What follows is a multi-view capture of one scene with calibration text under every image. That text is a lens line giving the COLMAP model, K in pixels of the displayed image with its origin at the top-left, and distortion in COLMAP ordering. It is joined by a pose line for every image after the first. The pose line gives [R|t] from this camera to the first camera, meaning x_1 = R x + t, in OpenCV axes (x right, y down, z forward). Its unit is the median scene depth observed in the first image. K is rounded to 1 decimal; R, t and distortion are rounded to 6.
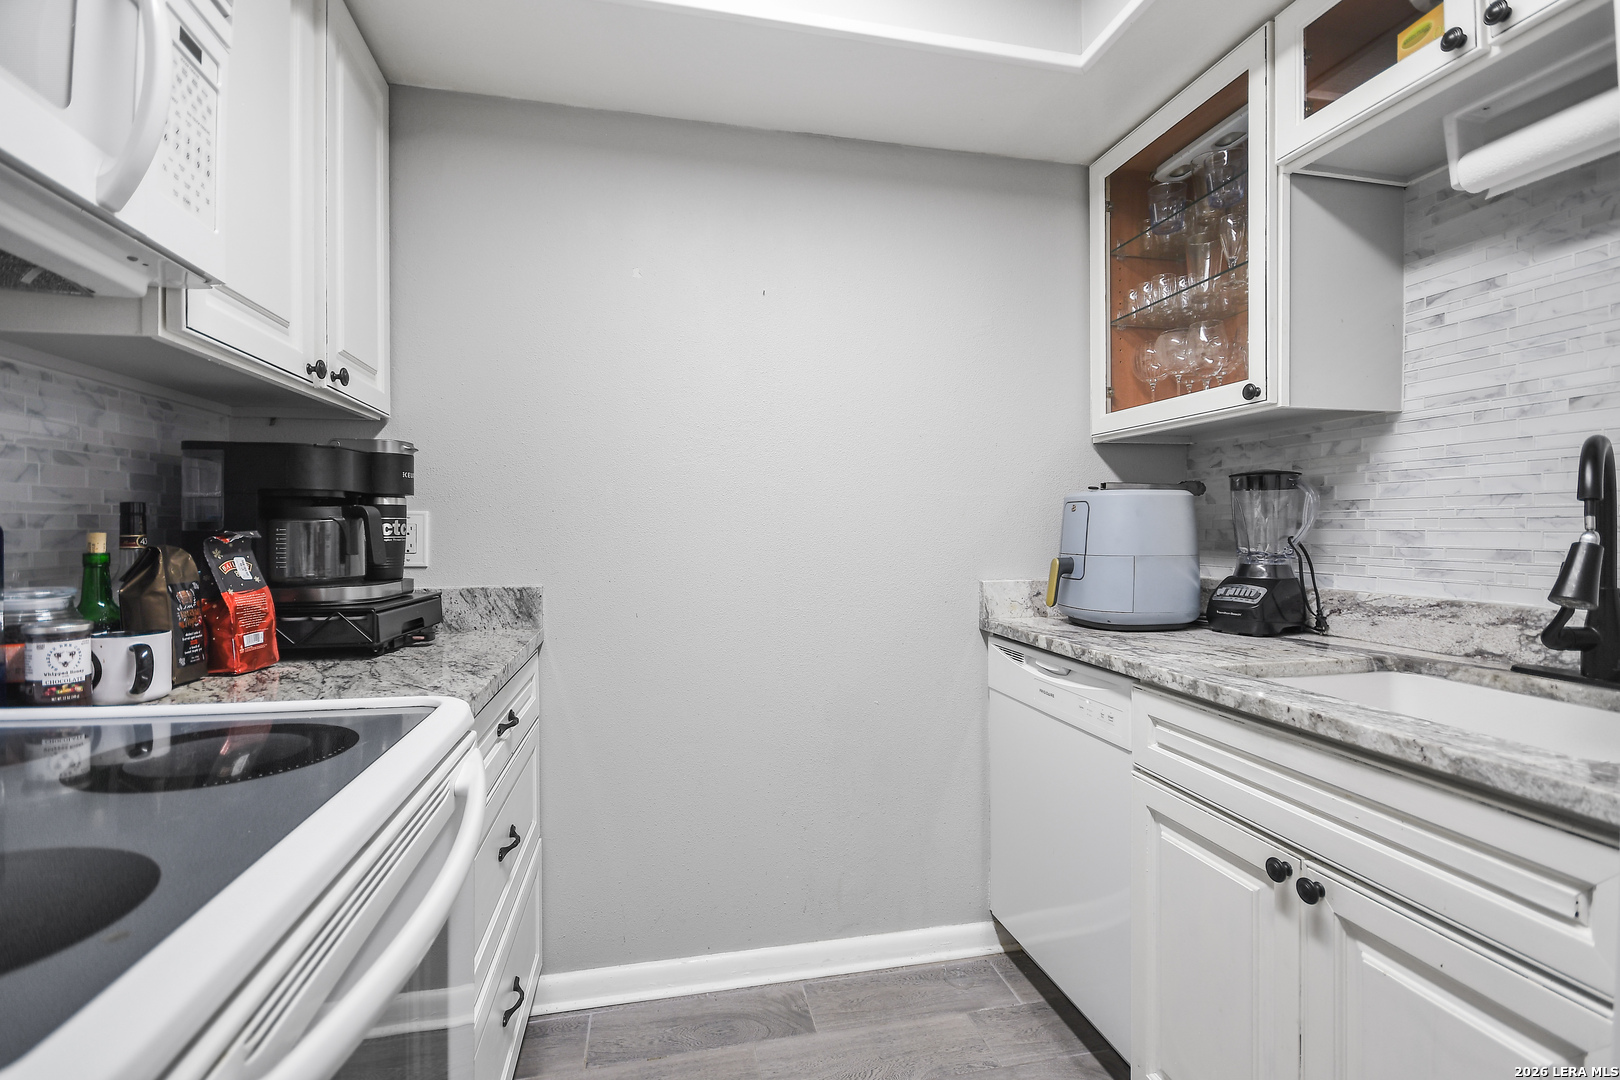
lens RADIAL K [[741.8, 0, 808.0], [0, 741.8, 527.4], [0, 0, 1]] dist [0.004448, -0.003819]
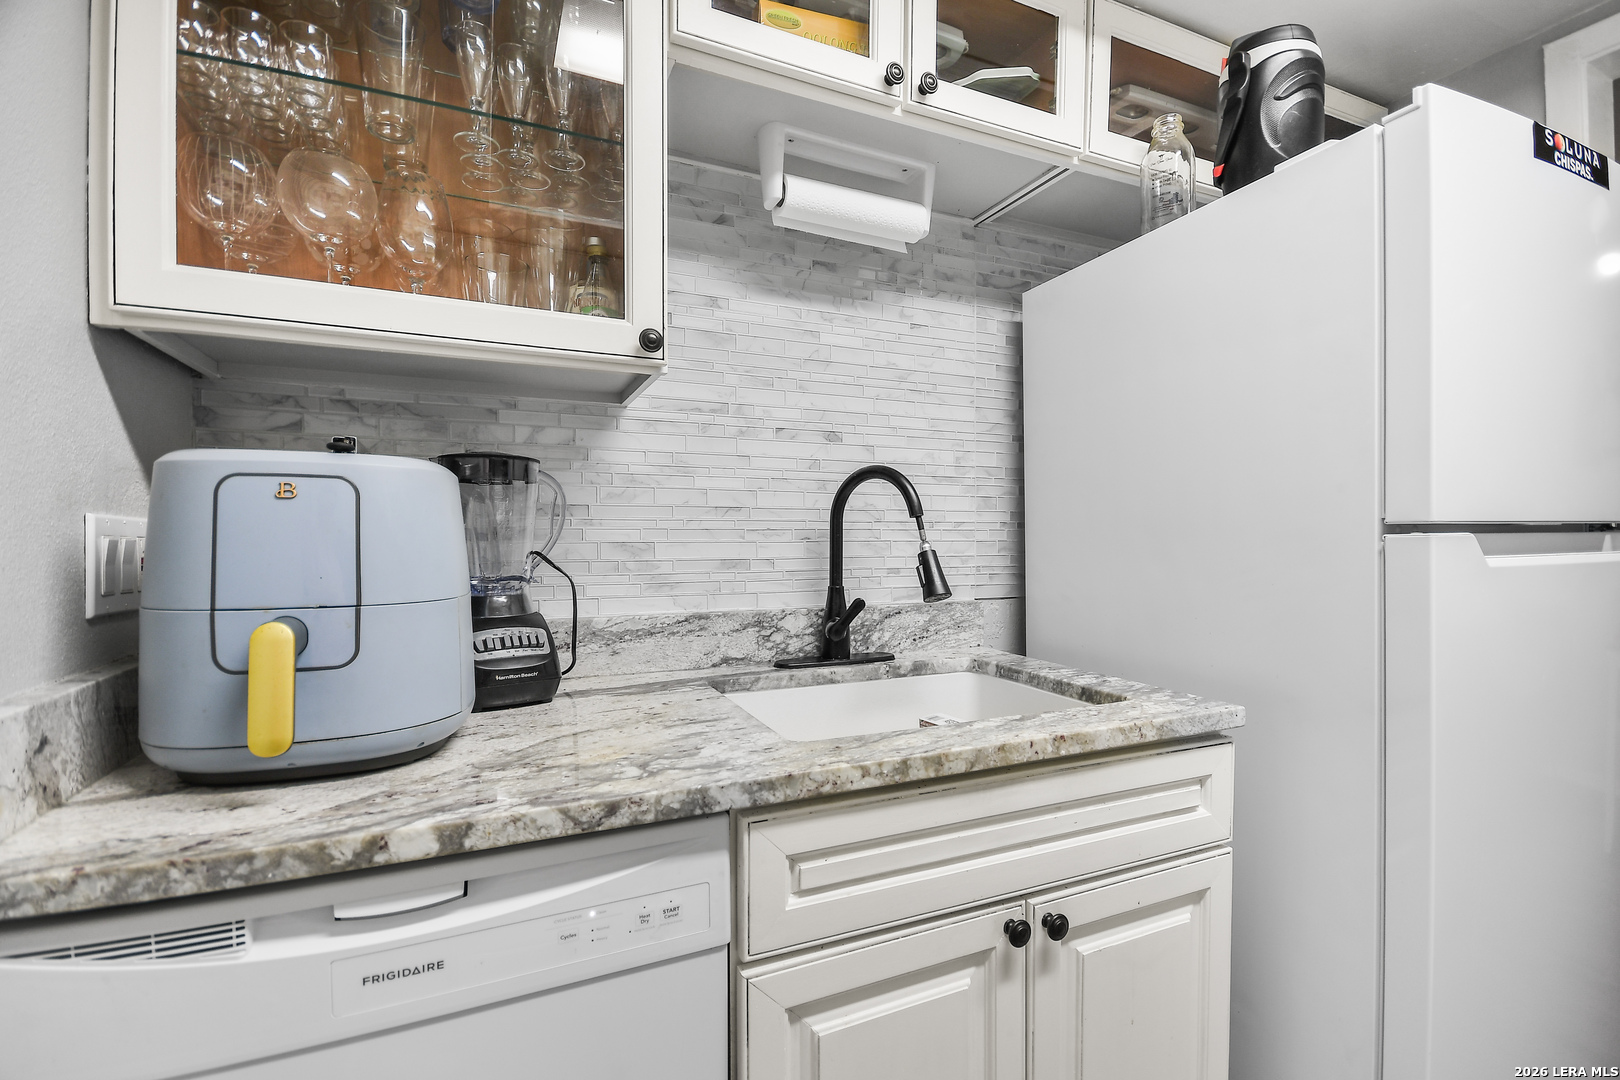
lens RADIAL K [[735.3, 0, 821.4], [0, 735.3, 550.6], [0, 0, 1]] dist [-0.003743, -0.003084]
pose [[-0.216754, -0.018066, 0.976059, -0.110987], [0.001241, 0.999823, 0.018781, -0.002114], [-0.976225, 0.005282, -0.216694, 1.051267]]
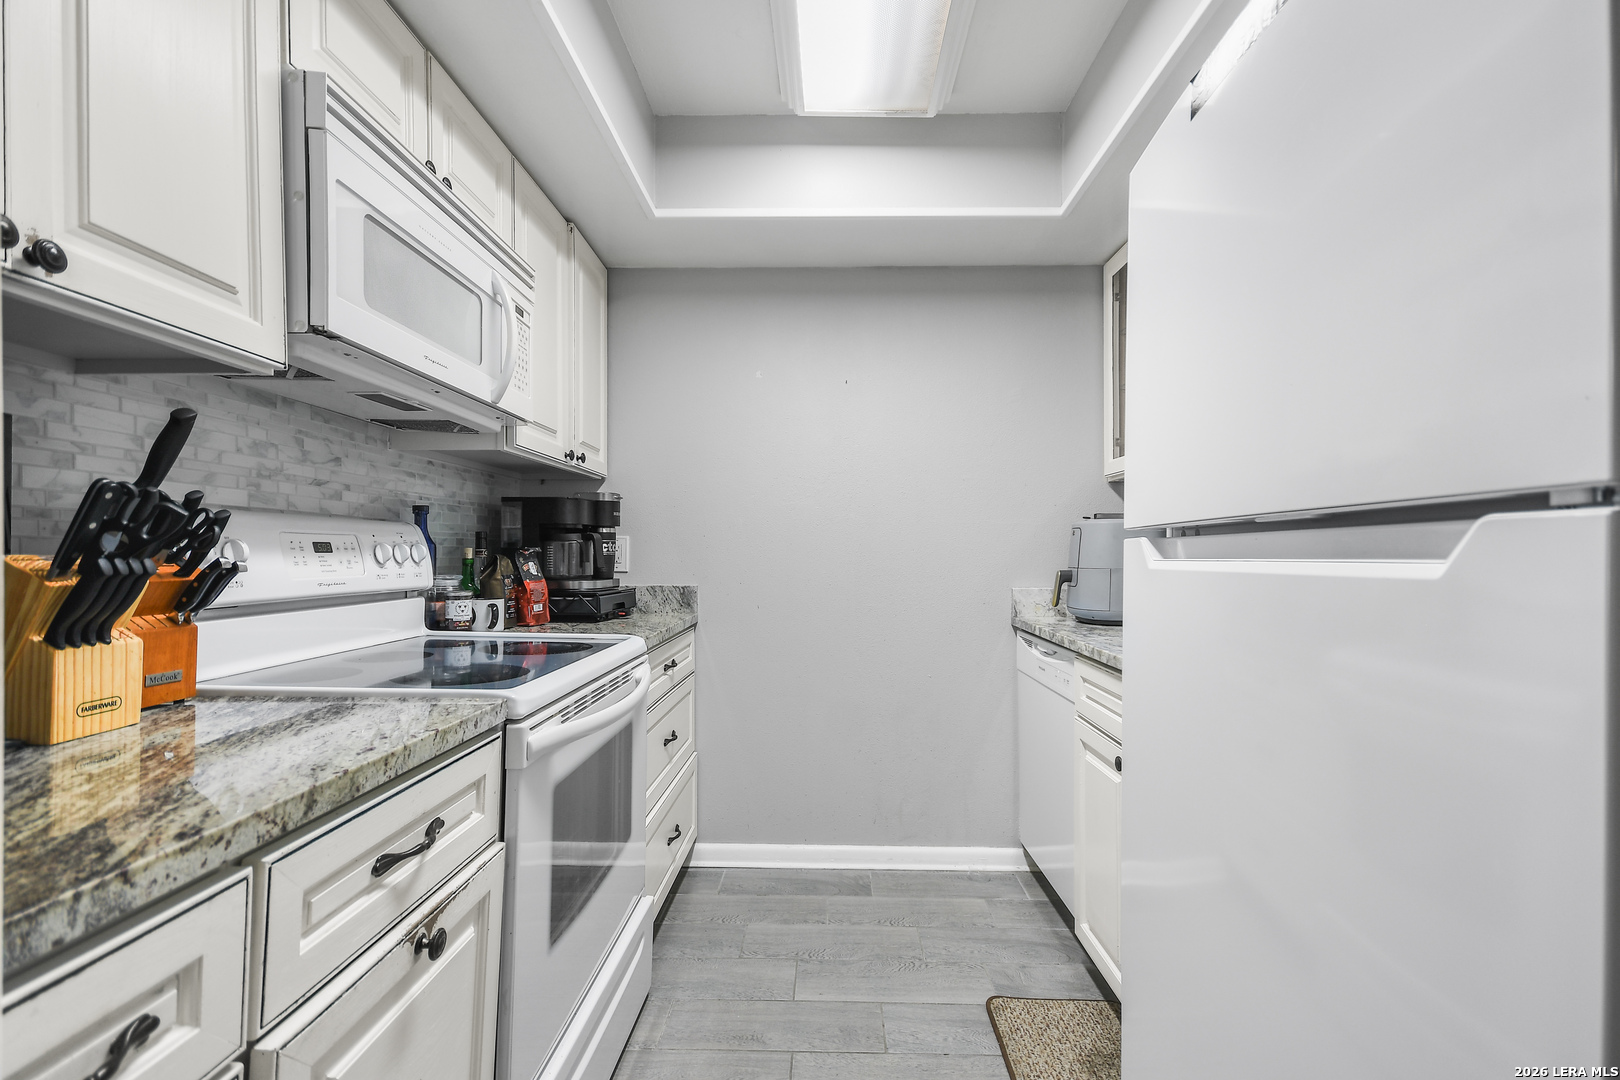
lens RADIAL K [[735.3, 0, 819.5], [0, 735.3, 546.6], [0, 0, 1]] dist [-0.003743, -0.003084]
pose [[0.973804, 0.001150, -0.227386, 0.274792], [-0.002956, 0.999967, -0.007601, 0.012212], [0.227370, 0.008074, 0.973775, -0.492443]]
